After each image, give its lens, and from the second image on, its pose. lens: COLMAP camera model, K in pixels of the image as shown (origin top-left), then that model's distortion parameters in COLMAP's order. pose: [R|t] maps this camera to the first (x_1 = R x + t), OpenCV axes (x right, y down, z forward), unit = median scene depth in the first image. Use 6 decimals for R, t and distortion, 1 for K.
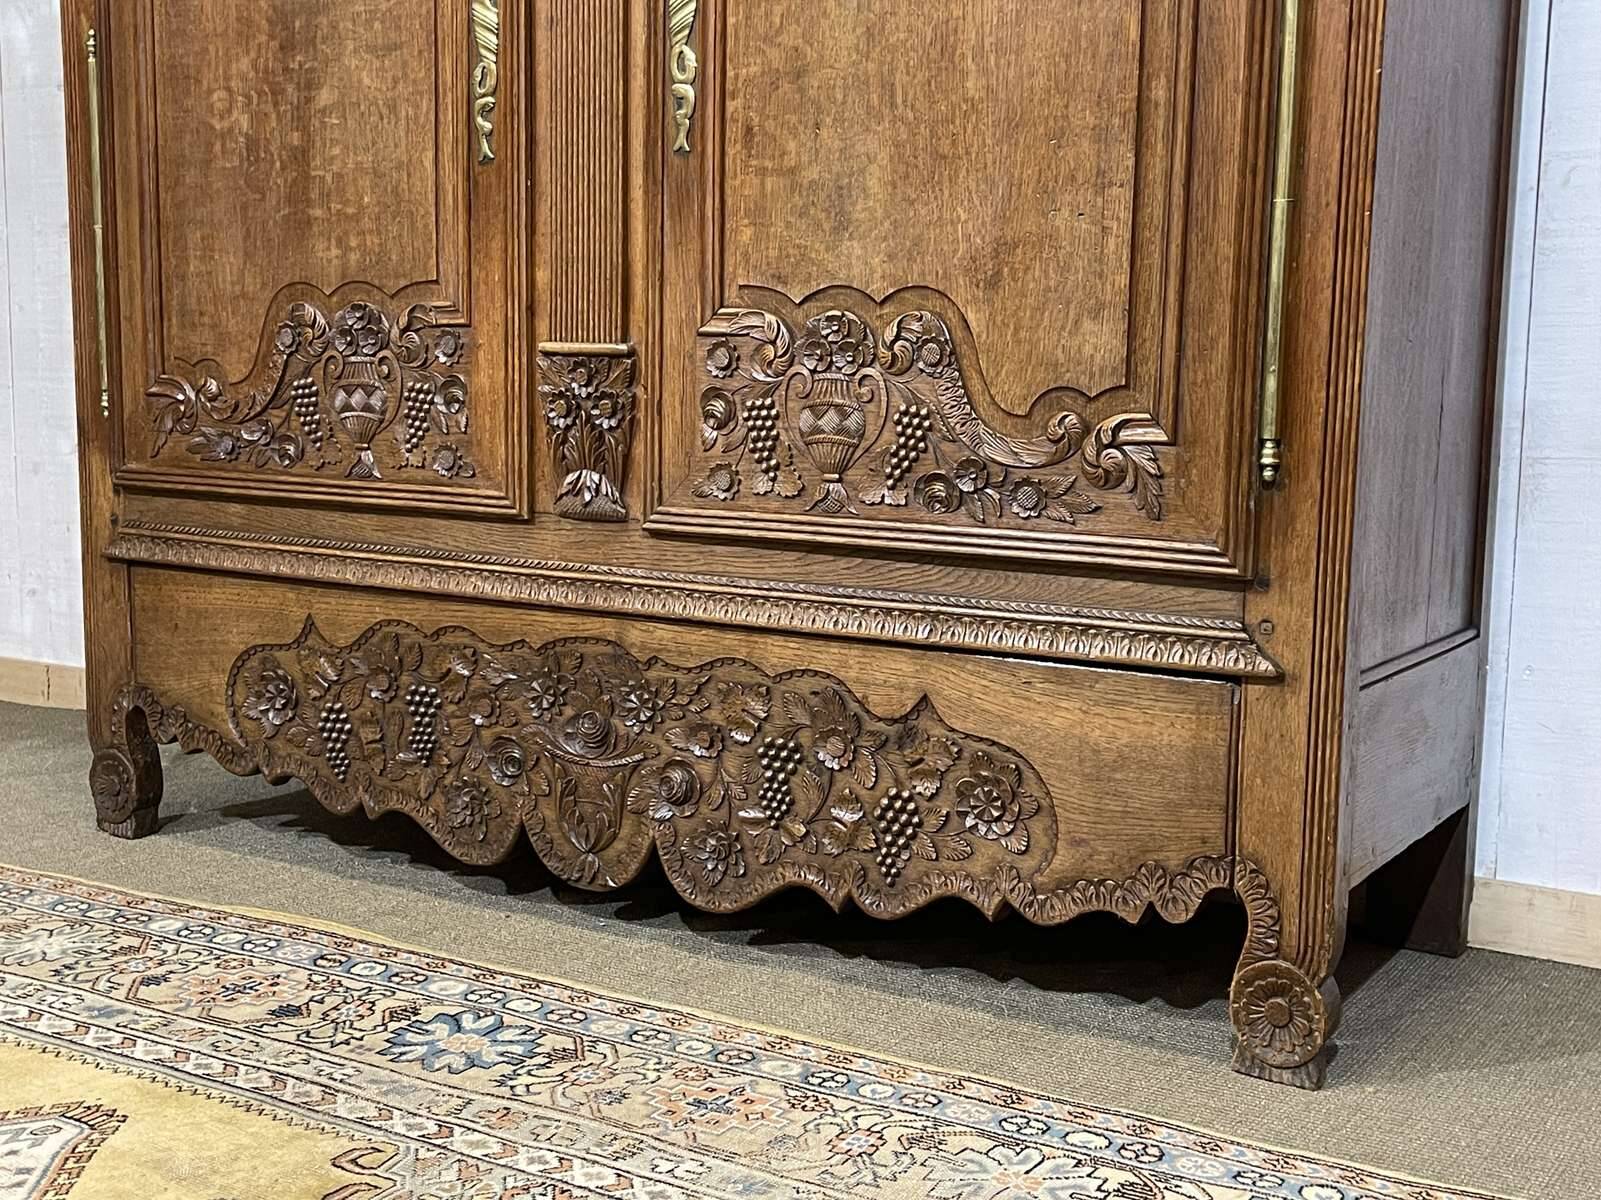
lens RADIAL K [[1982.0, 0, 794.5], [0, 1982.0, 590.1], [0, 0, 1]] dist [0.068370, 0.000000]
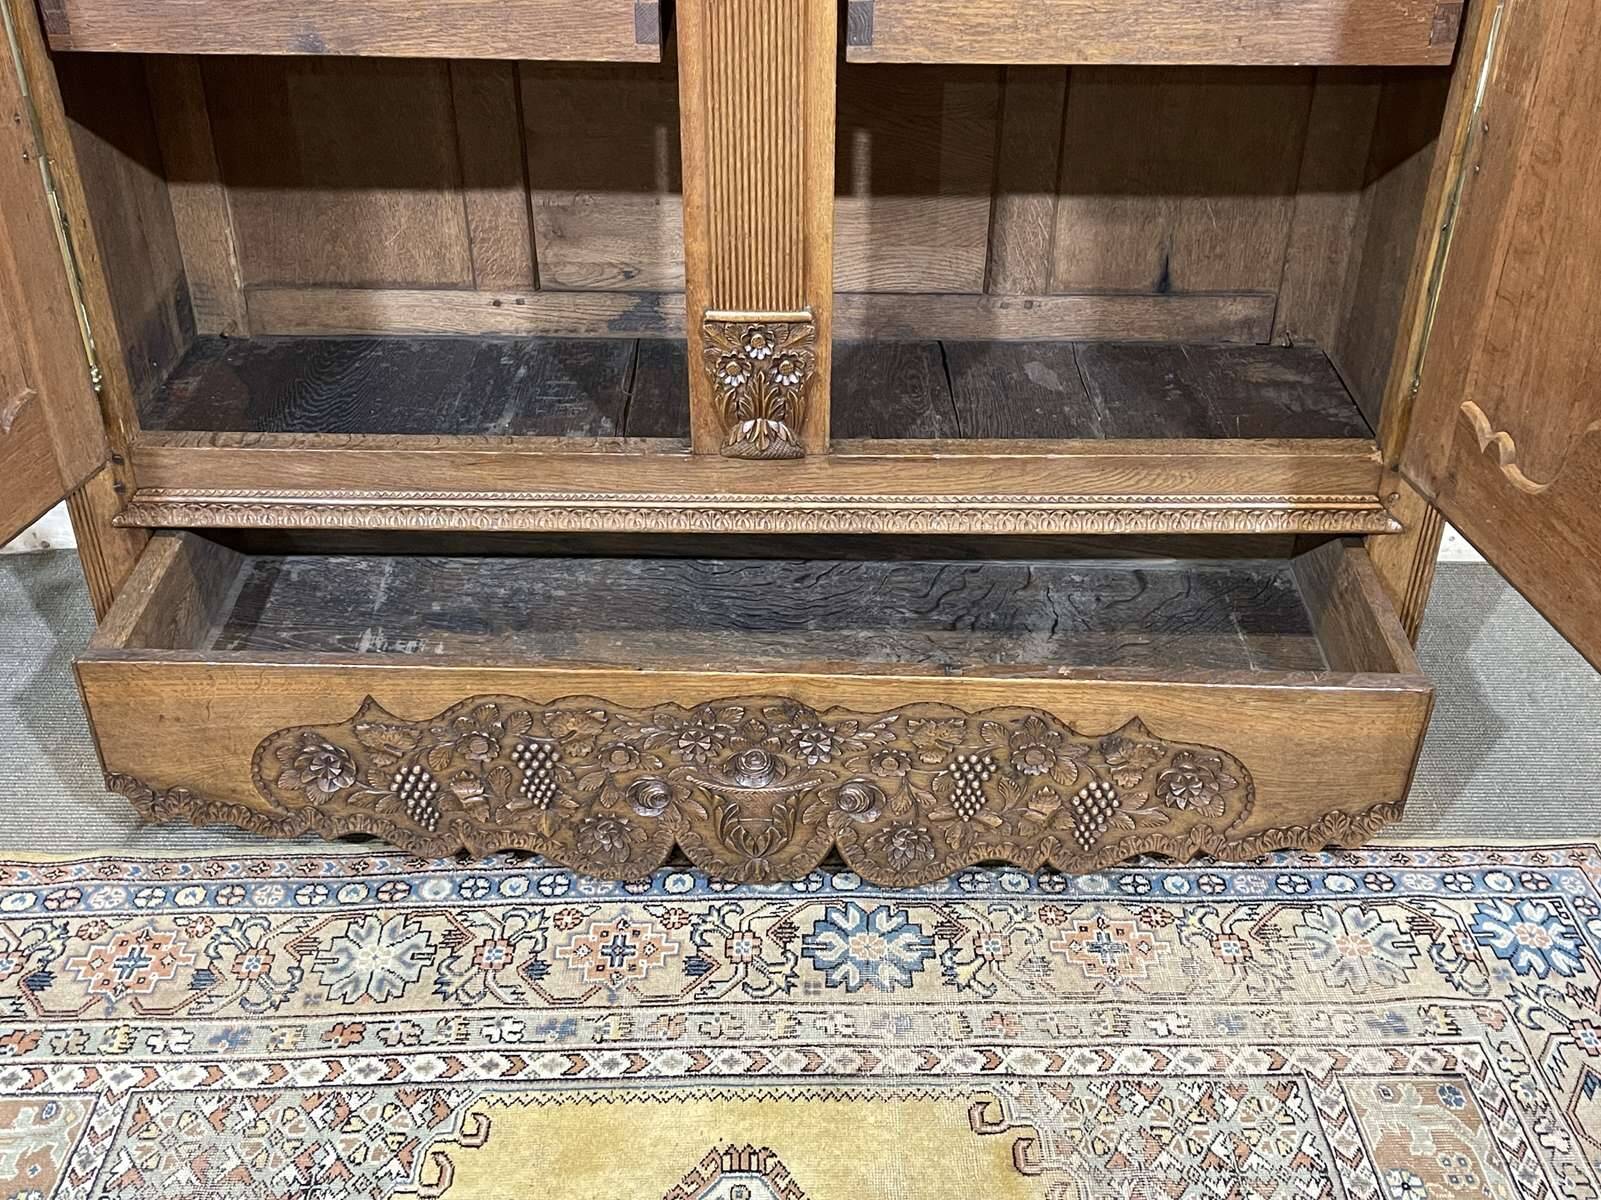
lens RADIAL K [[1733.7, 0, 807.3], [0, 1733.7, 605.7], [0, 0, 1]] dist [0.042796, 0.000000]
pose [[0.845783, -0.297910, 0.442607, -0.569165], [0.071983, 0.885719, 0.458607, -0.429808], [-0.528649, -0.356022, 0.770570, 0.237199]]
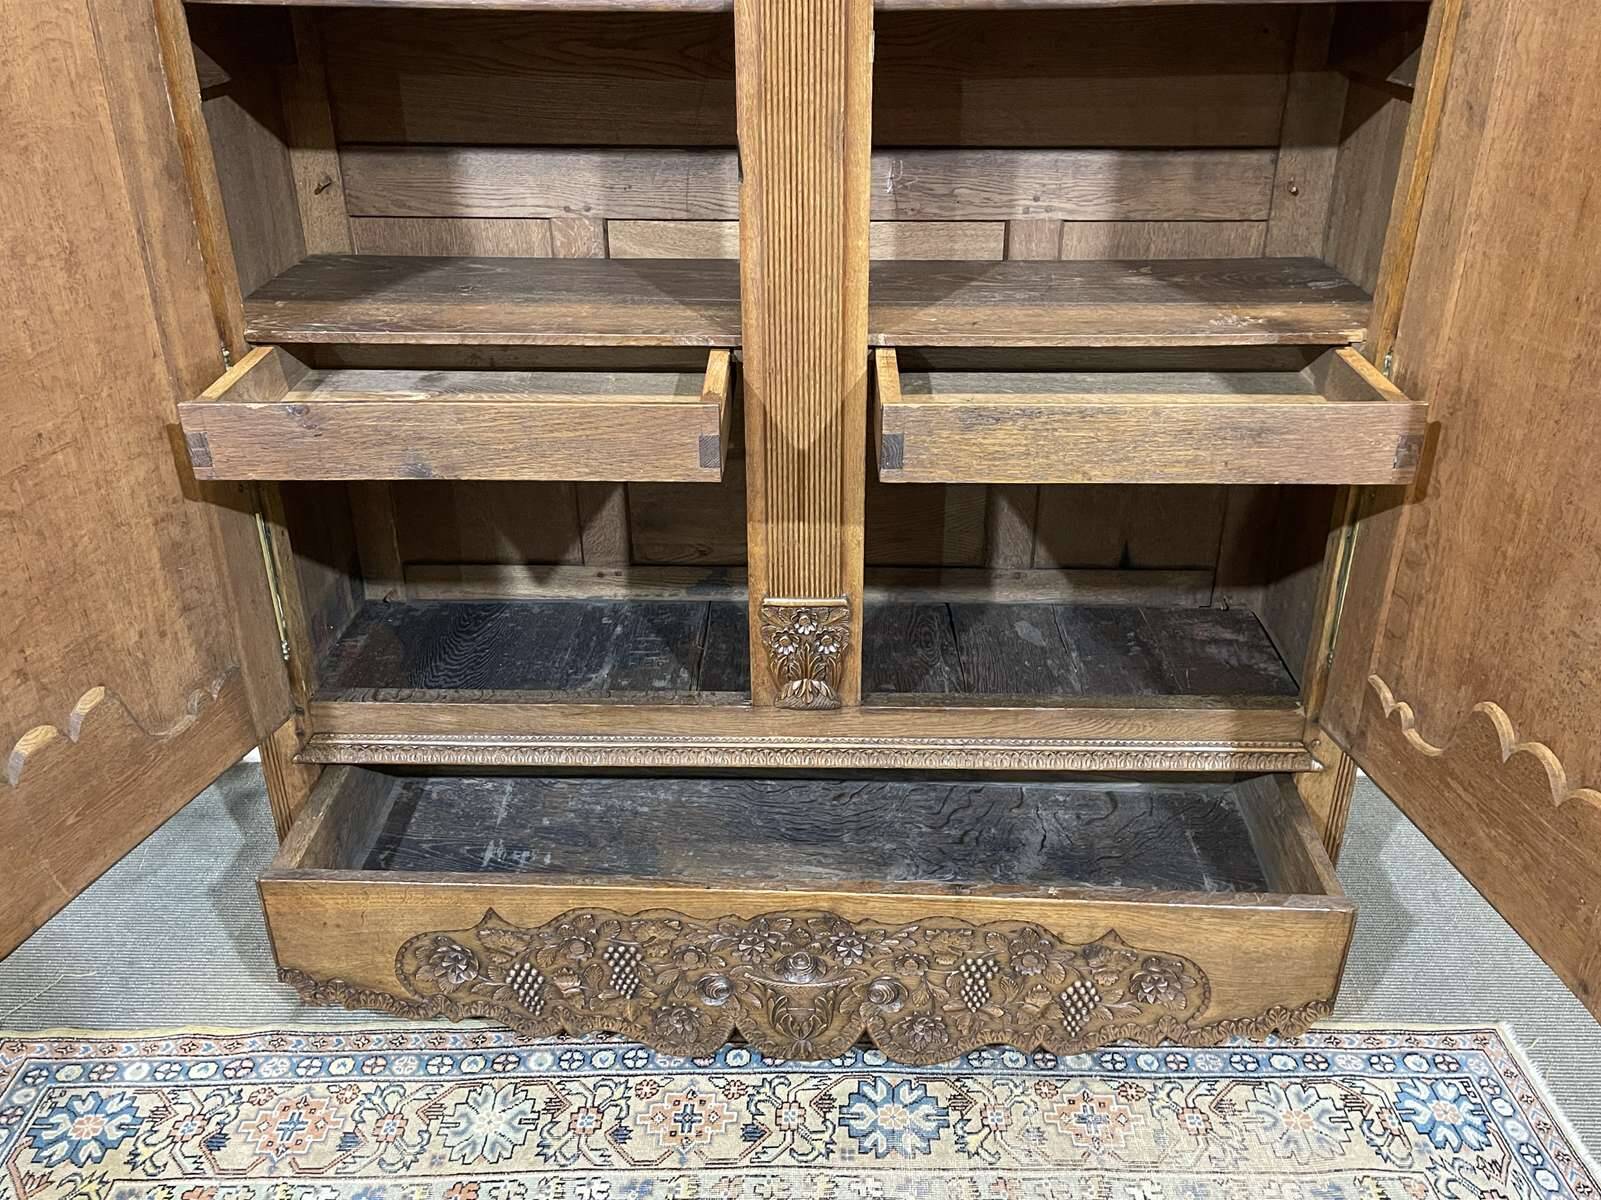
lens RADIAL K [[1377.2, 0, 808.6], [0, 1377.2, 605.4], [0, 0, 1]] dist [0.052204, -0.041260]
pose [[0.856686, -0.249346, 0.451569, -0.554142], [0.079213, 0.928617, 0.362485, -0.481972], [-0.509719, -0.274766, 0.815285, 0.258754]]
